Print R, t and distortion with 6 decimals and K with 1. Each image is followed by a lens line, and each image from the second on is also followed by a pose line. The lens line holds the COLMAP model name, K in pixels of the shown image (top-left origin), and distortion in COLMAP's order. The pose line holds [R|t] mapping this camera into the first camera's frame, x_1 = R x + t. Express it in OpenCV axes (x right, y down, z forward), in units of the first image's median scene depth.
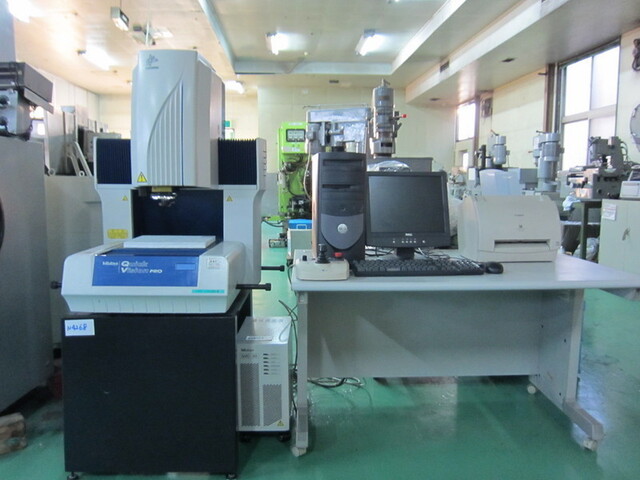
lens RADIAL K [[528.5, 0, 320.0], [0, 528.5, 240.0], [0, 0, 1]] dist [-0.065005, 0.013791]
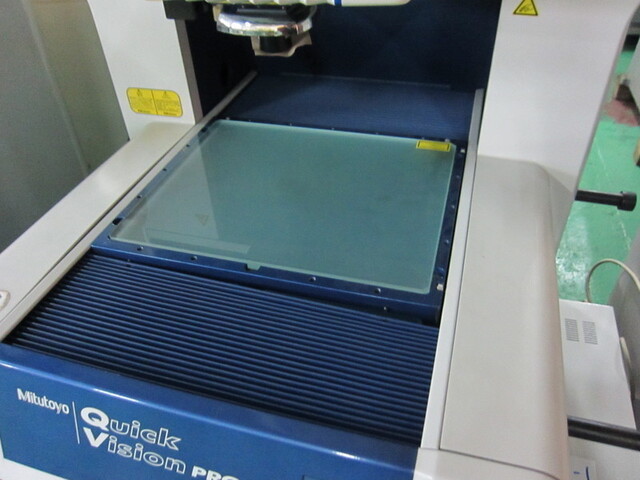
lens RADIAL K [[528.5, 0, 320.0], [0, 528.5, 240.0], [0, 0, 1]] dist [-0.065005, 0.013791]
pose [[0.954473, 0.150054, -0.257808, -0.164293], [0.016509, 0.836369, 0.547919, -0.106453], [0.297840, -0.527230, 0.795814, 0.641659]]
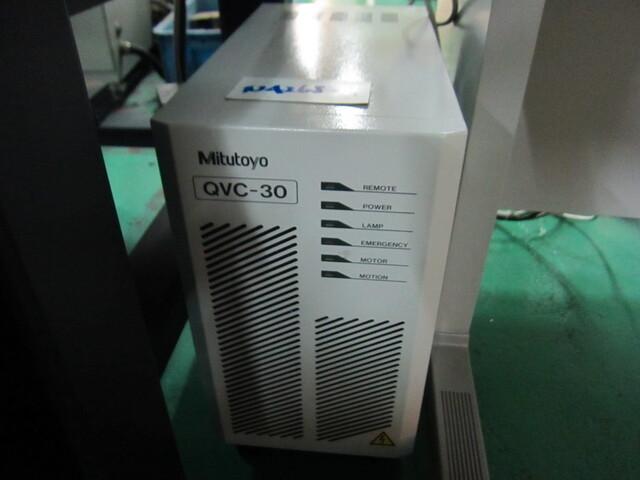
lens RADIAL K [[530.2, 0, 320.0], [0, 530.2, 240.0], [0, 0, 1]] dist [-0.178639, 0.002604]
pose [[0.992388, 0.072681, -0.099416, -0.072324], [-0.016672, 0.879131, 0.476288, 0.120402], [0.122017, -0.471005, 0.873651, 0.678723]]
